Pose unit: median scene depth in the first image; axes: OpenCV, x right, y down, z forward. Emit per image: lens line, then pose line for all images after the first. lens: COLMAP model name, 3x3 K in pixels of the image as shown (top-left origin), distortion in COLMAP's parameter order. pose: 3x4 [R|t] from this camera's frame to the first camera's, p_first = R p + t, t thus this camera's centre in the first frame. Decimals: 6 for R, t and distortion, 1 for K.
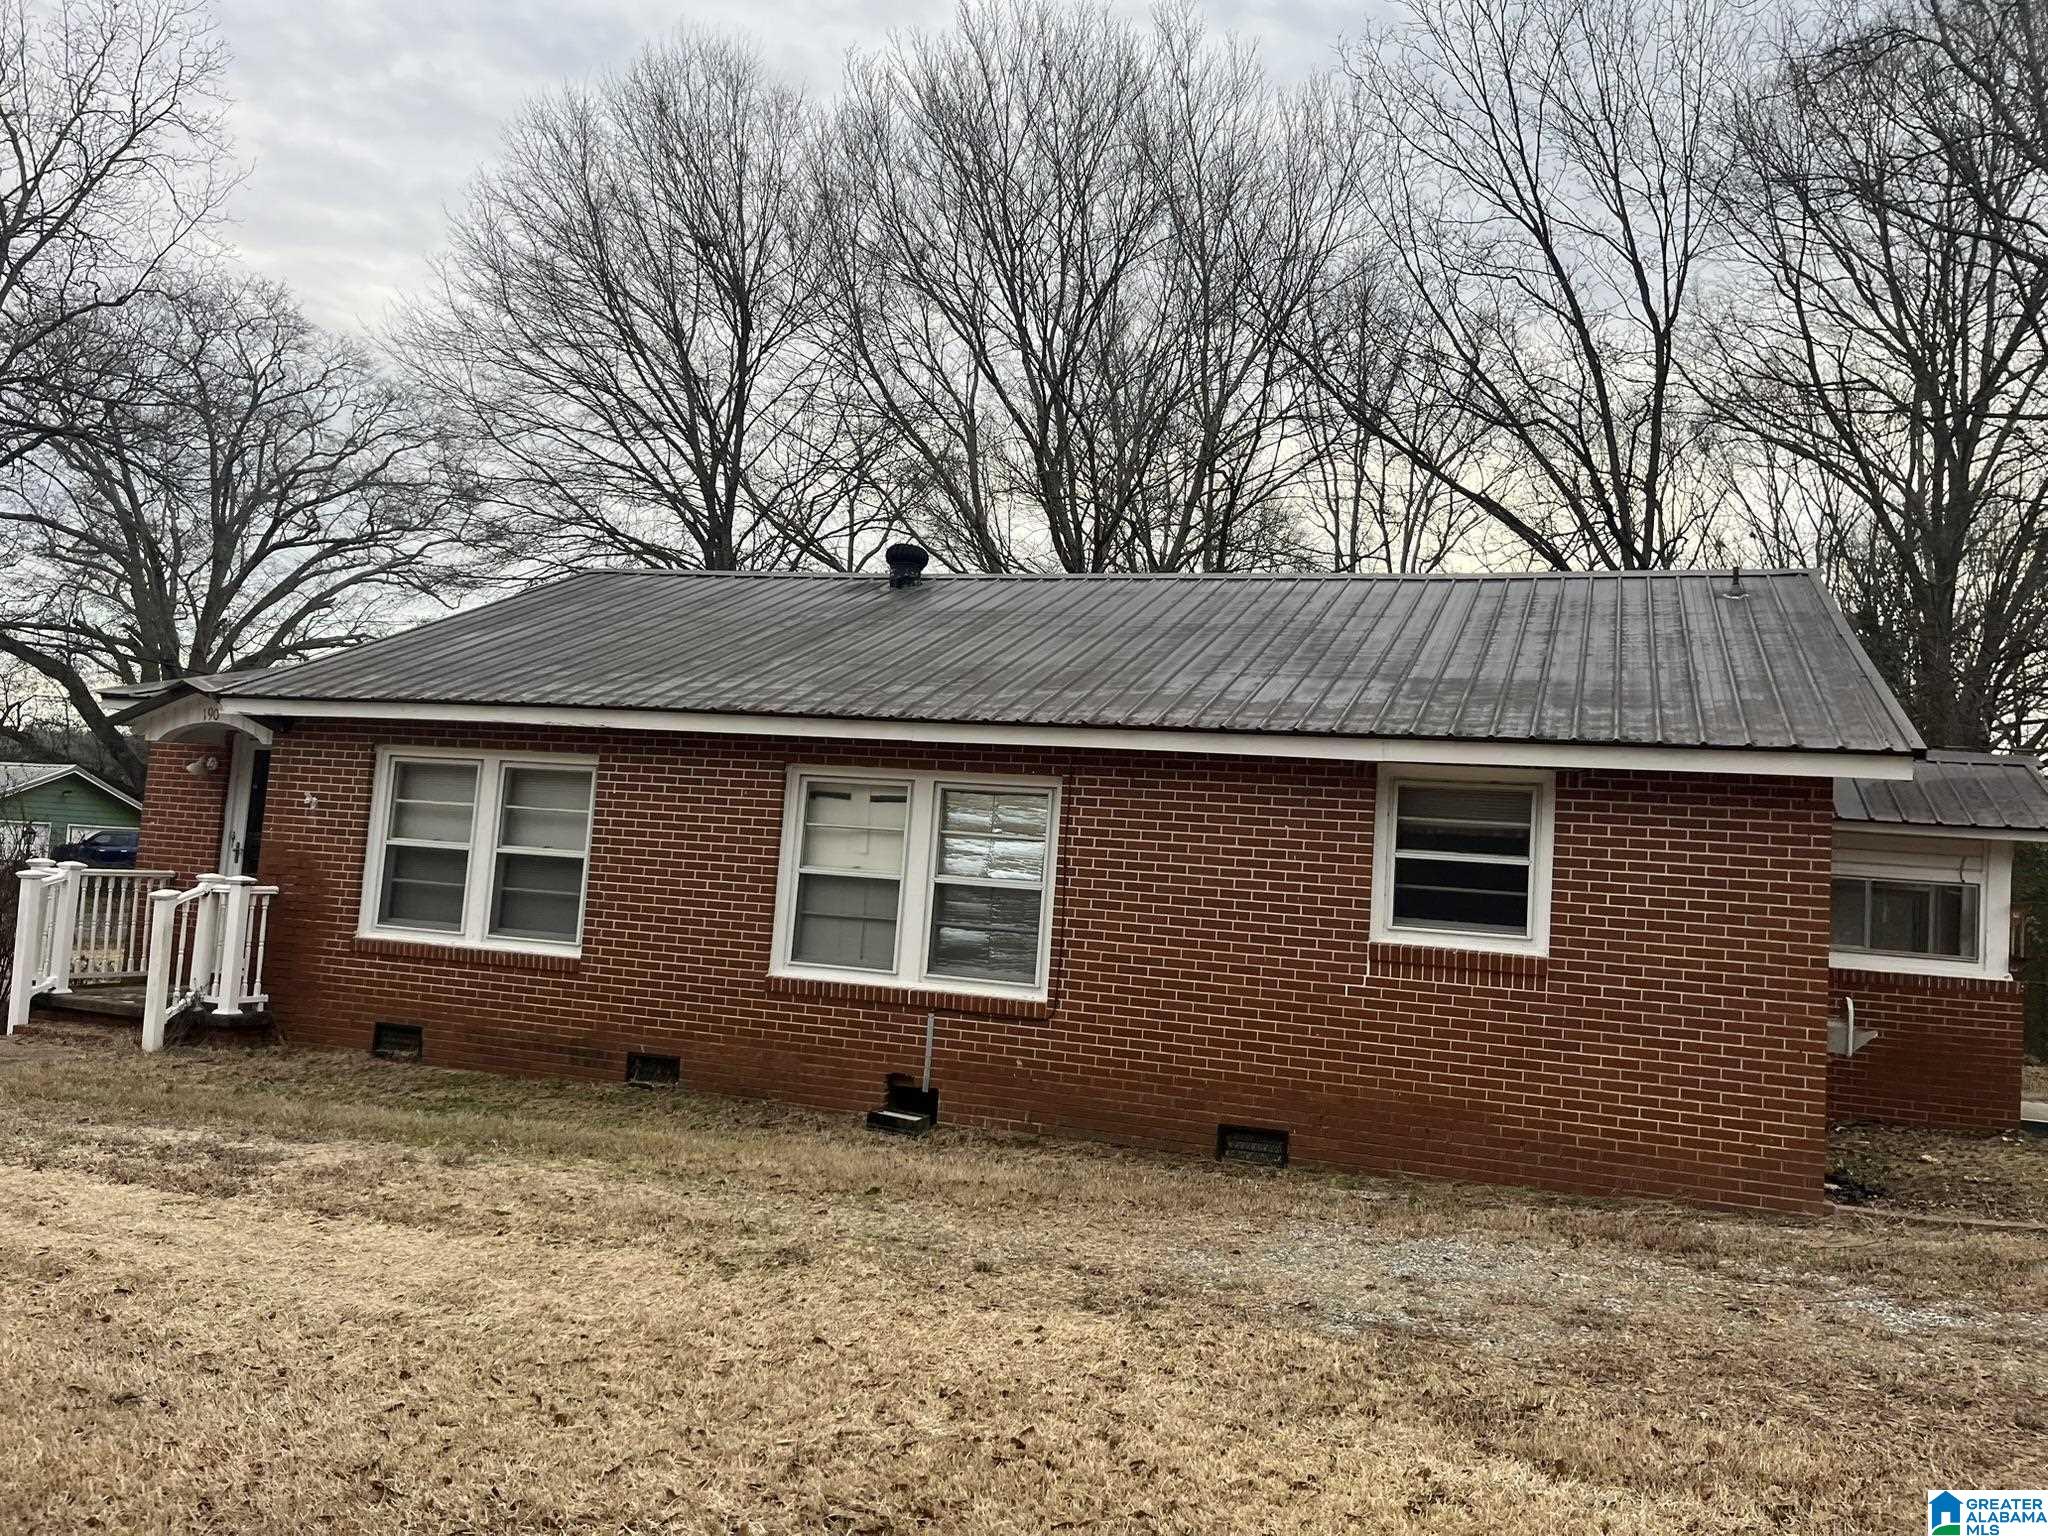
lens RADIAL K [[1545.4, 0, 1037.6], [0, 1545.4, 753.2], [0, 0, 1]] dist [0.066533, -0.078728]
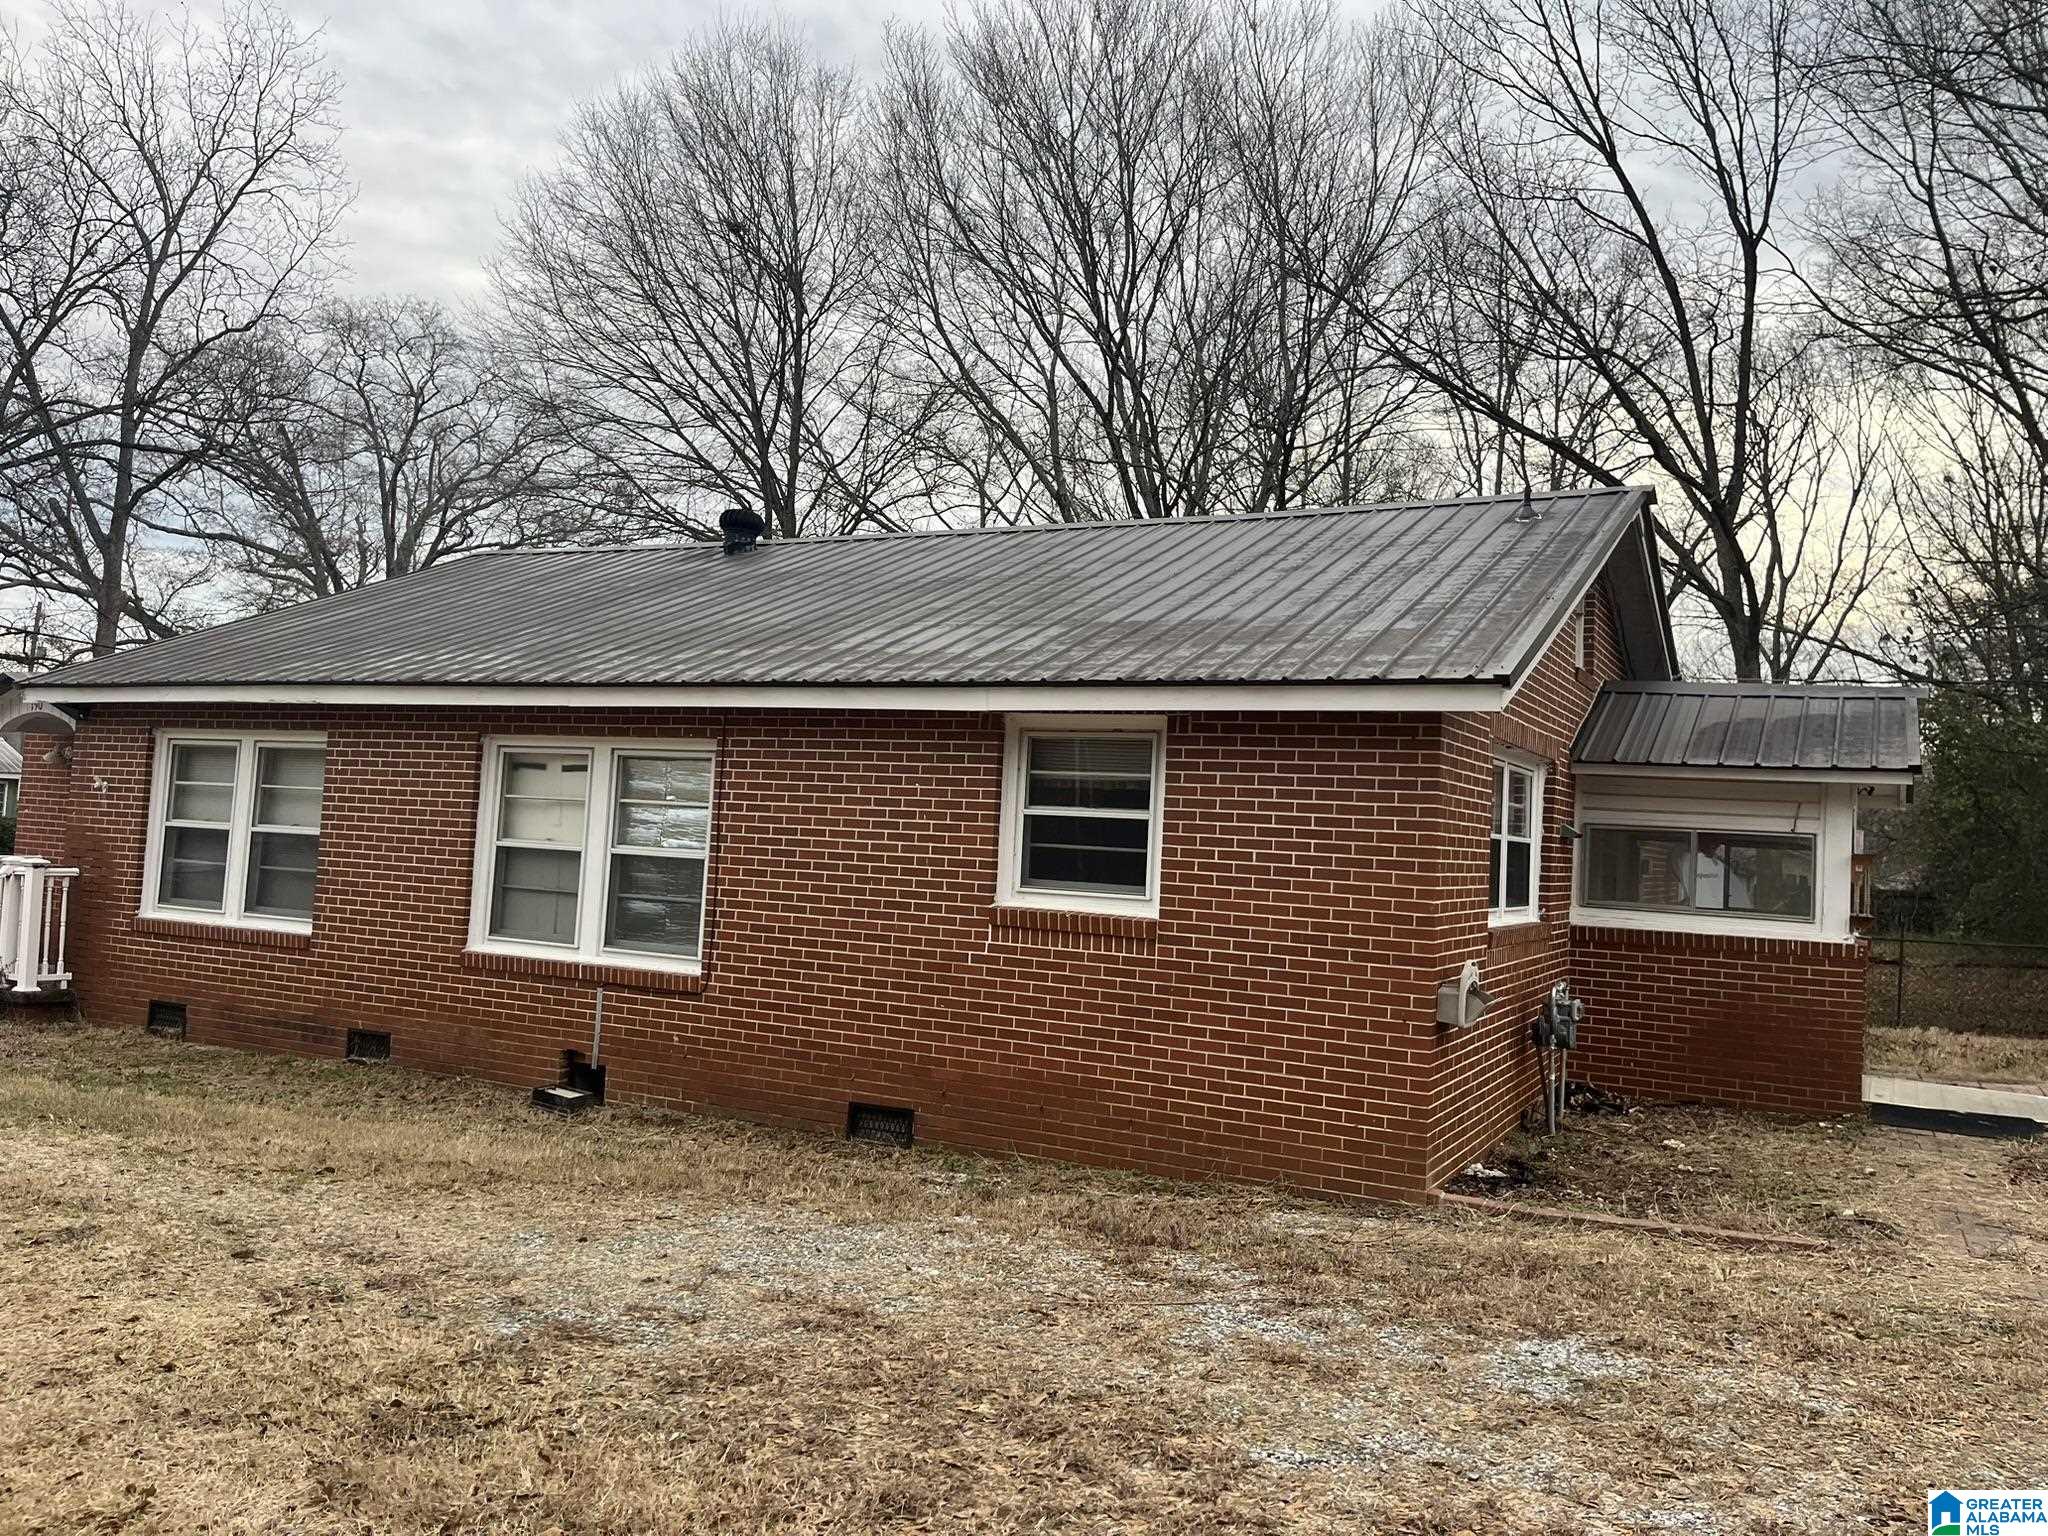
lens RADIAL K [[1545.4, 0, 1028.1], [0, 1545.4, 758.6], [0, 0, 1]] dist [0.066533, -0.078728]
pose [[0.989122, -0.026144, -0.144759, 0.331570], [0.028413, 0.999503, 0.013623, 0.019215], [0.144331, -0.017588, 0.989373, 0.081049]]
